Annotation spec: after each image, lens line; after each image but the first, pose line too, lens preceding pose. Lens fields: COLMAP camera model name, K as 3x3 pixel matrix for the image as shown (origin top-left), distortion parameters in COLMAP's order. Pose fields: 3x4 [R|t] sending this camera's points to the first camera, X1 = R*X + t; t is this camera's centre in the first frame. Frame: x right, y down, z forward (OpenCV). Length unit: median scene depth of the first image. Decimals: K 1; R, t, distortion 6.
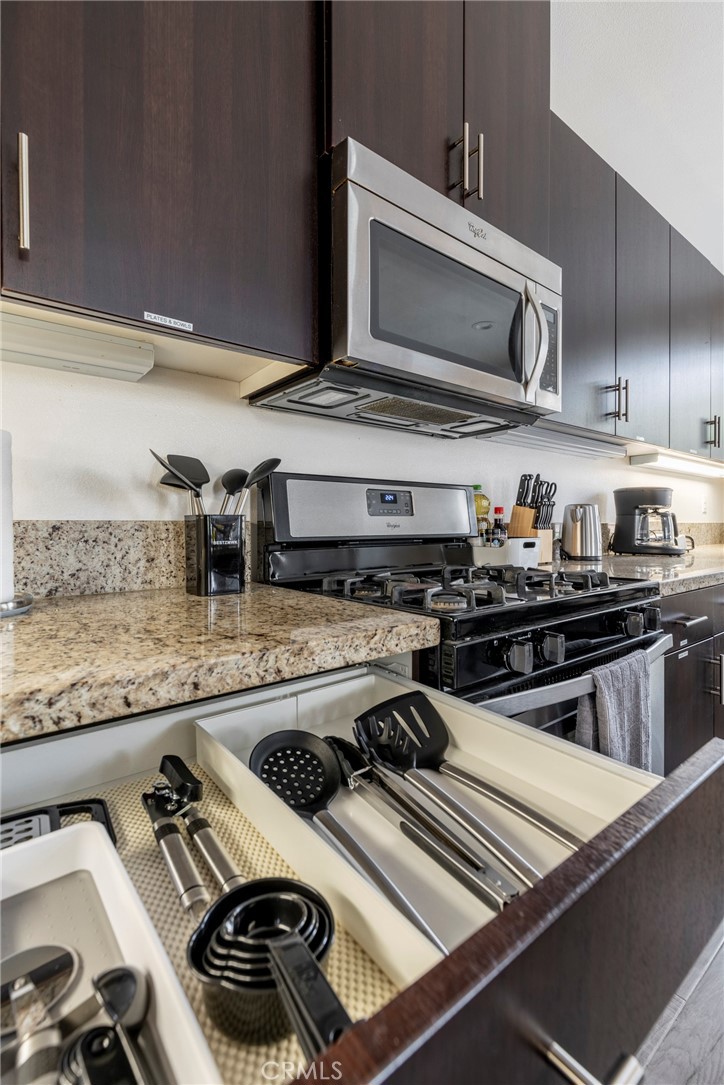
lens RADIAL K [[495.2, 0, 359.7], [0, 495.2, 538.7], [0, 0, 1]] dist [0.008242, 0.000086]
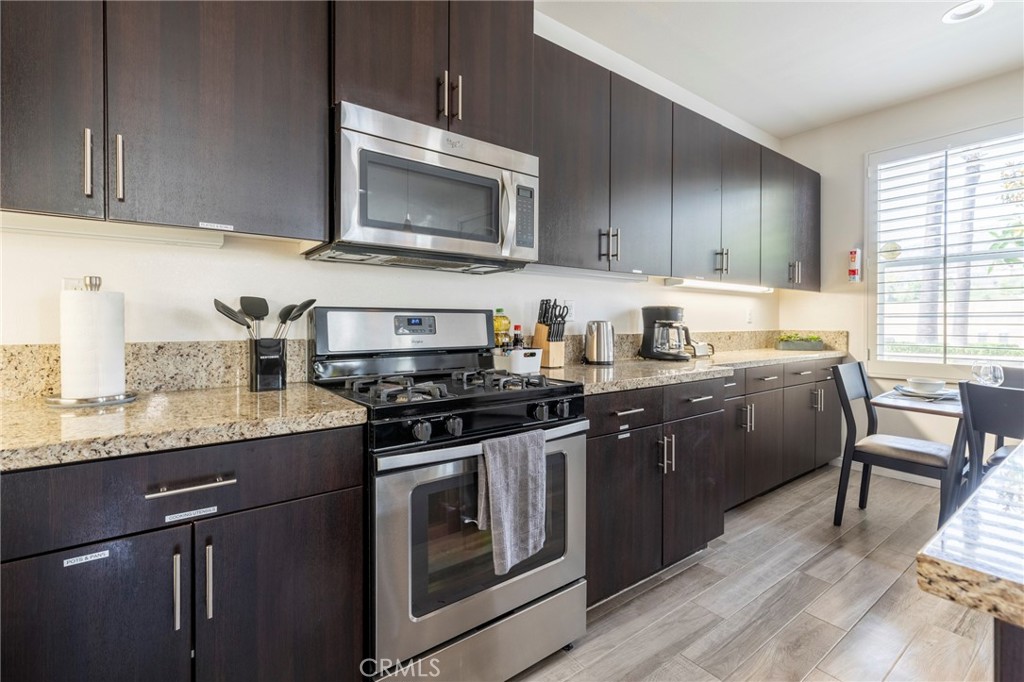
lens RADIAL K [[467.4, 0, 514.6], [0, 467.4, 335.1], [0, 0, 1]] dist [0.008242, 0.000086]
pose [[0.999680, 0.006085, -0.024566, 0.451939], [-0.006045, 0.999980, 0.001712, -0.058432], [0.024576, -0.001563, 0.999697, -0.373713]]
